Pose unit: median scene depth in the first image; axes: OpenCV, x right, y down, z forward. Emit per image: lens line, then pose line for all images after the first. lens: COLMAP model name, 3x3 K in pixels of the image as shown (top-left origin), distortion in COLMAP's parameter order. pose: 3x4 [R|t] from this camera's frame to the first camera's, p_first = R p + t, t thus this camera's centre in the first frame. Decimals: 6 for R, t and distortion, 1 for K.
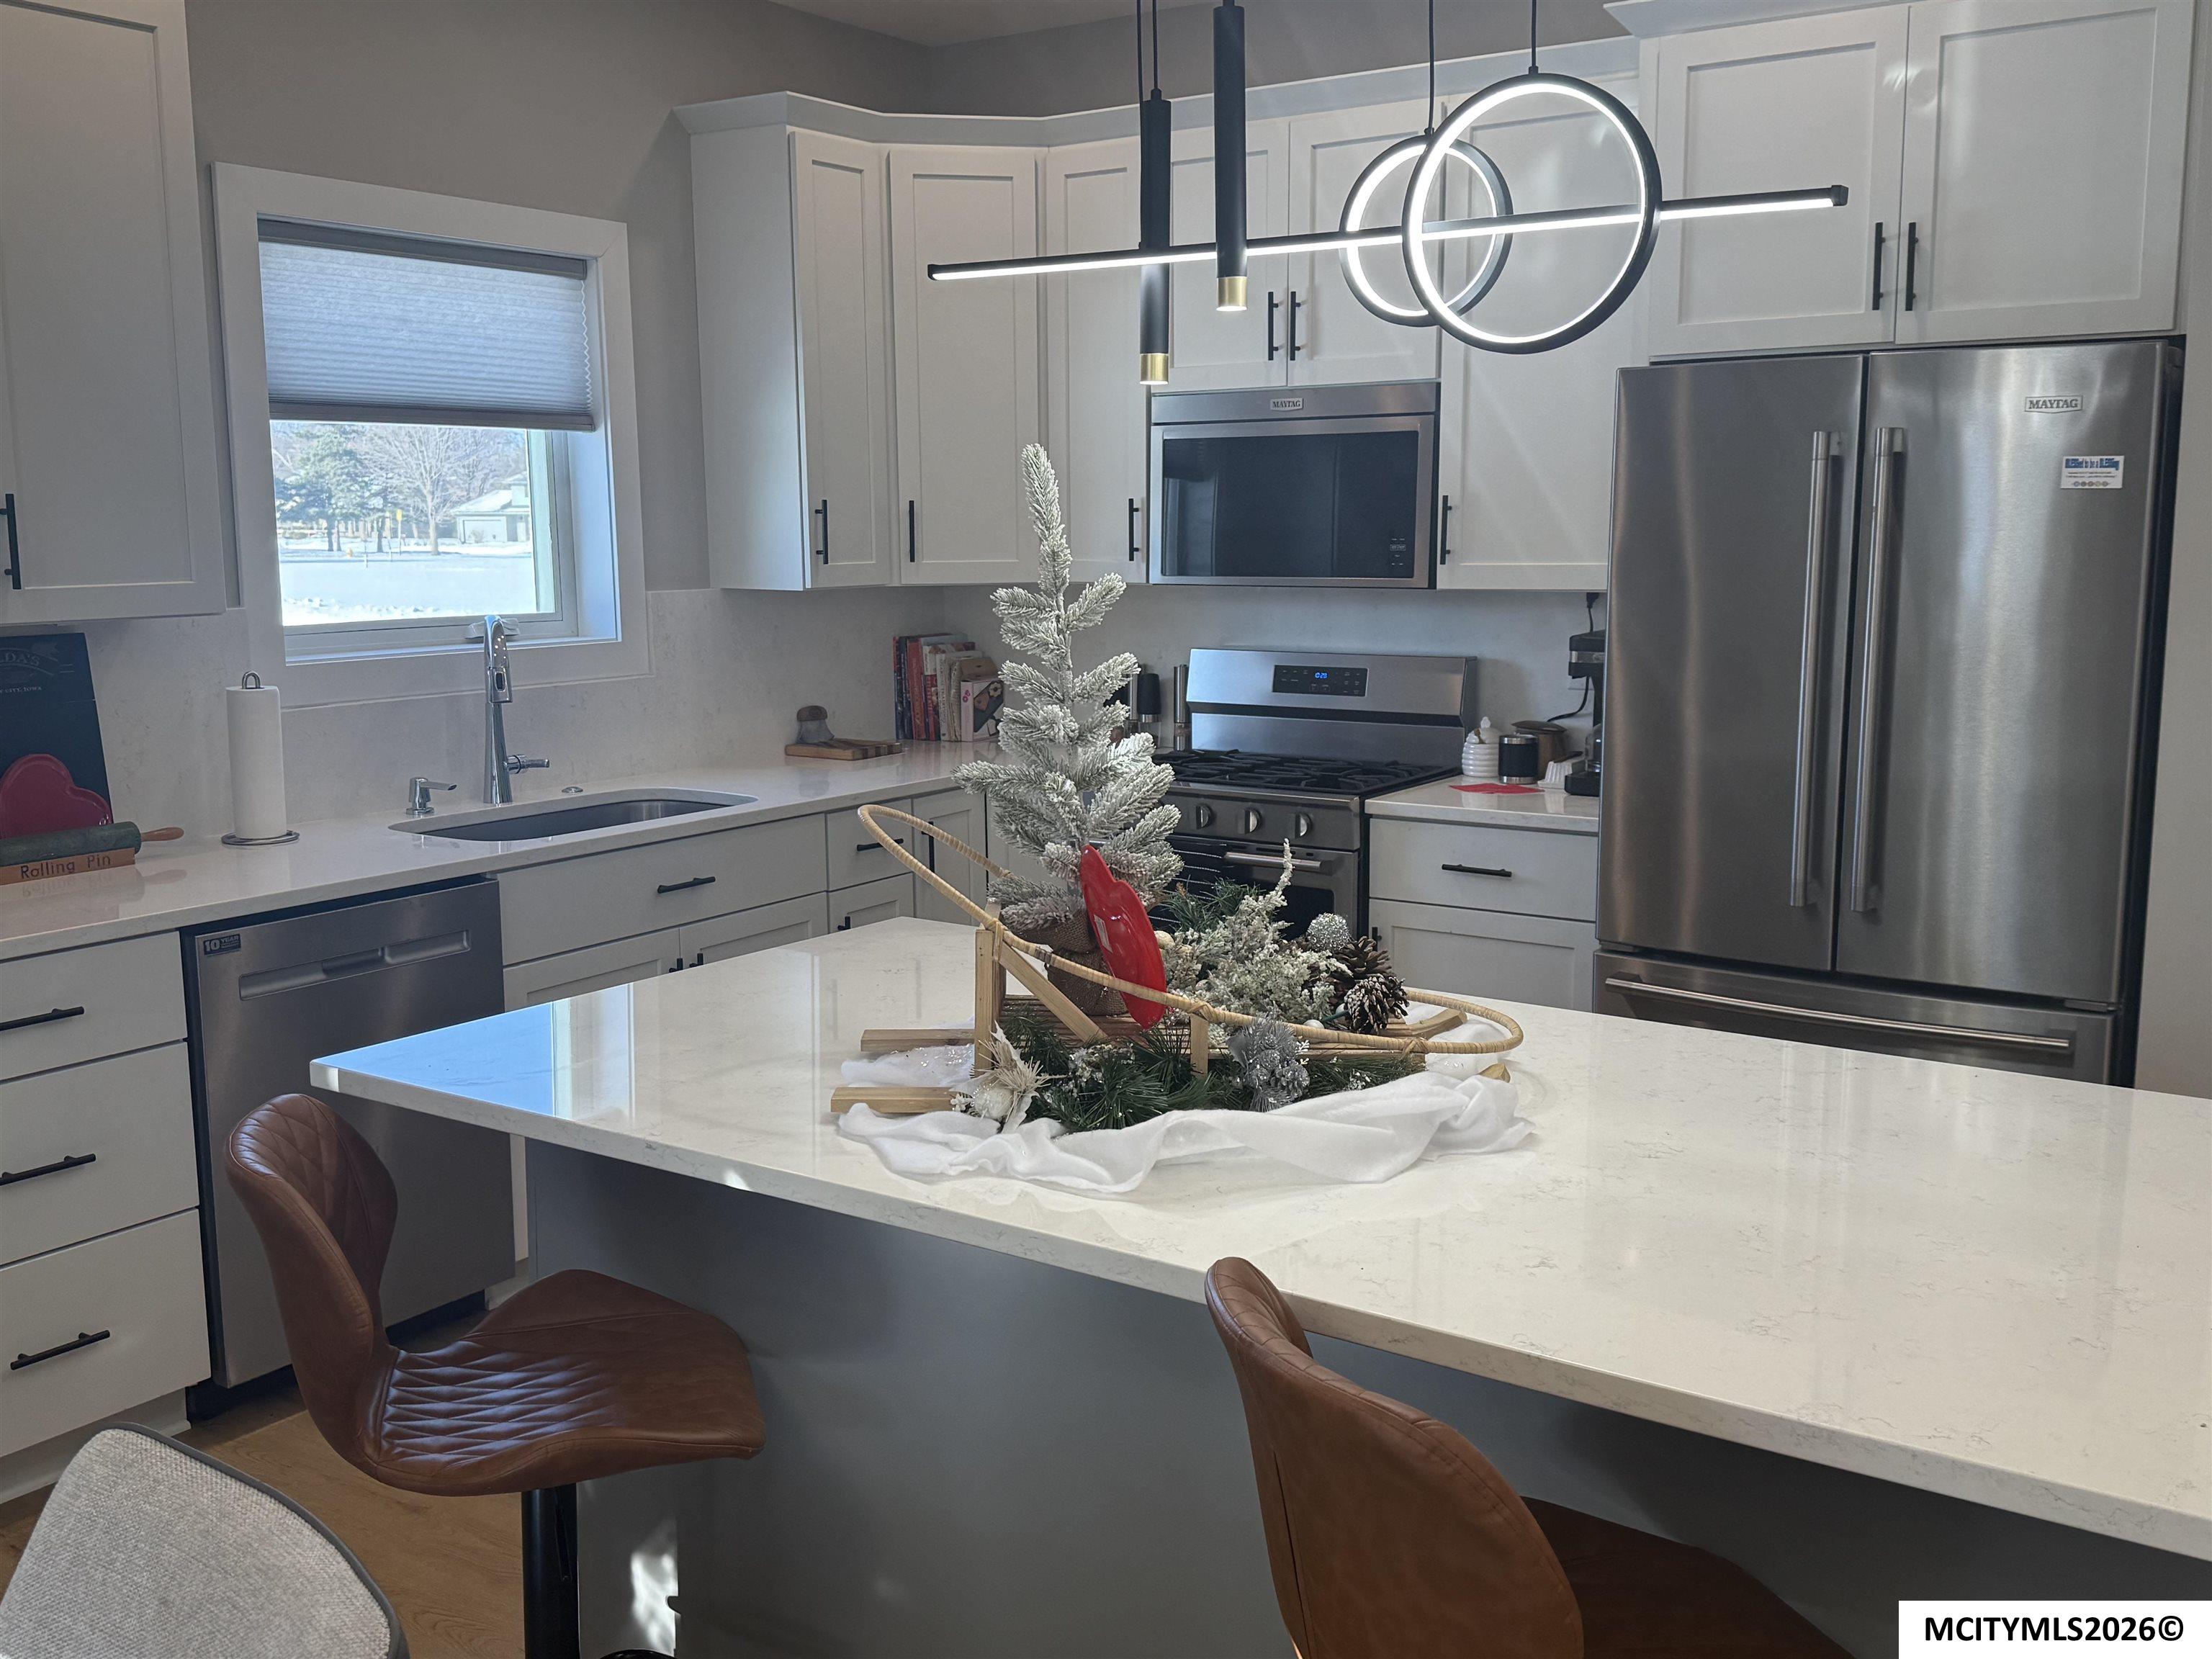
lens RADIAL K [[2045.1, 0, 1106.0], [0, 2045.1, 829.5], [0, 0, 1]] dist [0.059445, -0.007211]
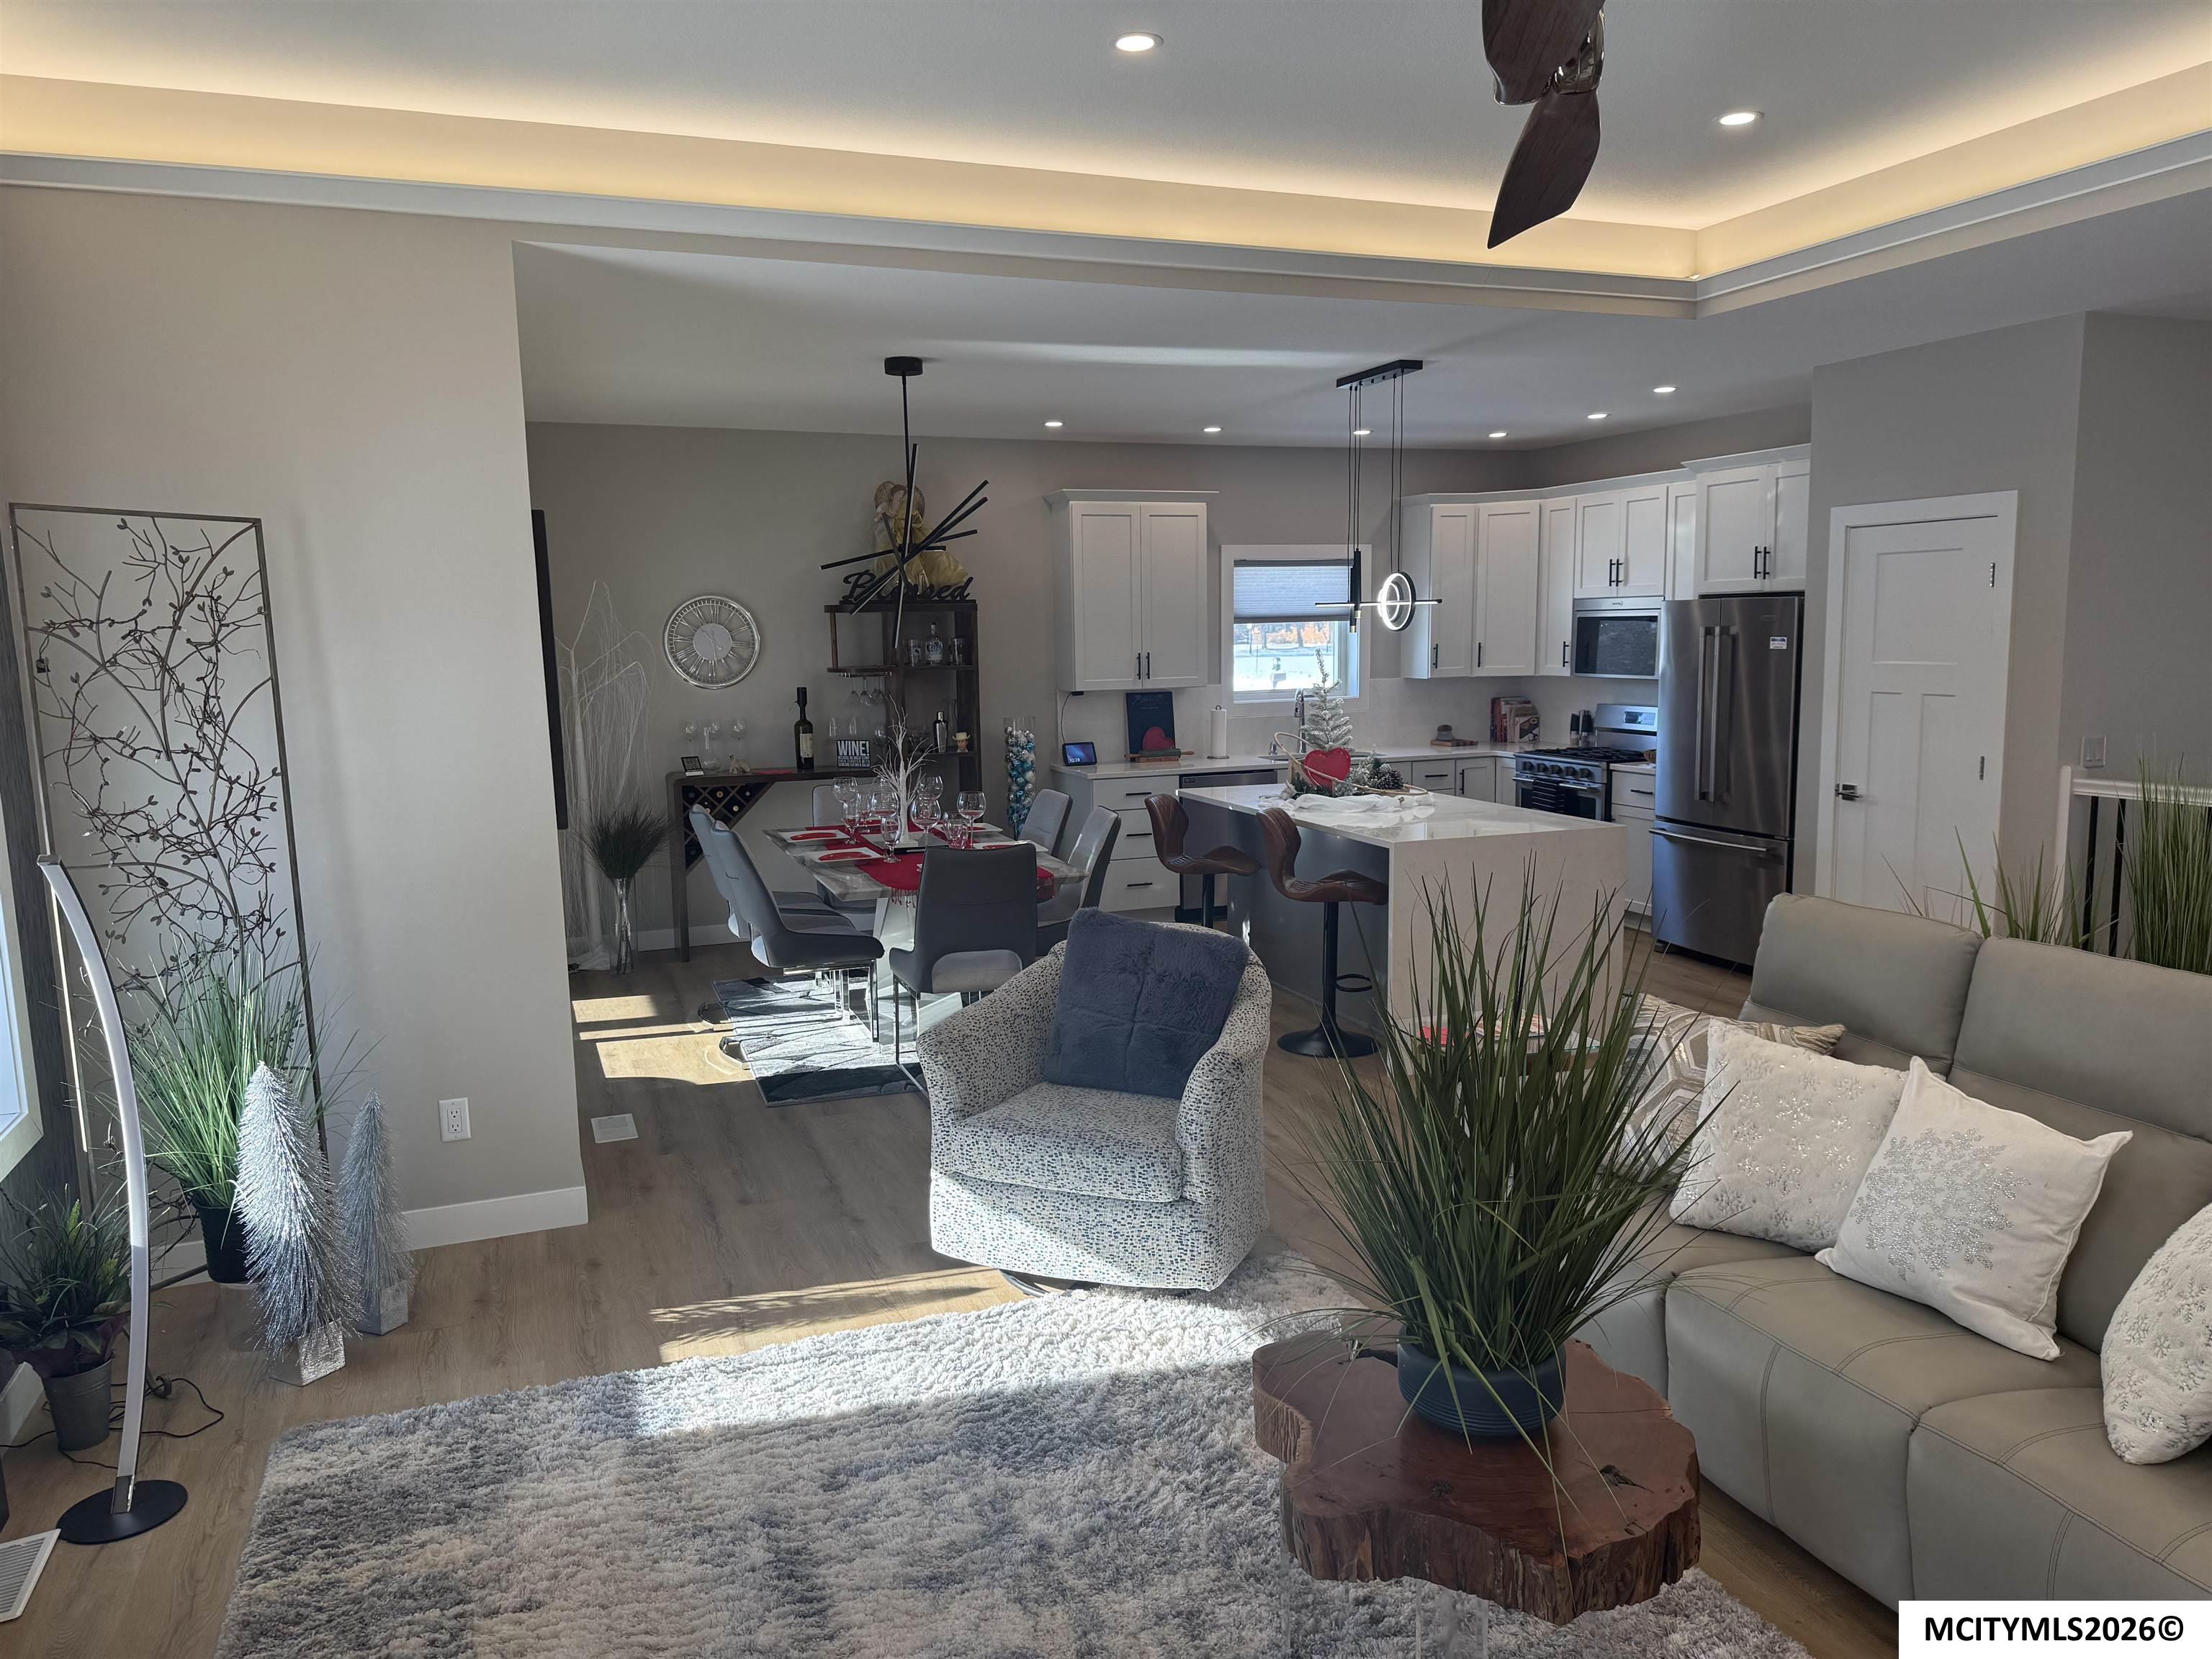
lens RADIAL K [[1532.9, 0, 1106.0], [0, 1532.9, 829.5], [0, 0, 1]] dist [0.182519, -0.342880]
pose [[0.824640, 0.067243, -0.561647, 0.665115], [-0.073962, 0.997203, 0.010794, 0.087205], [0.560802, 0.032639, 0.827306, -0.887992]]
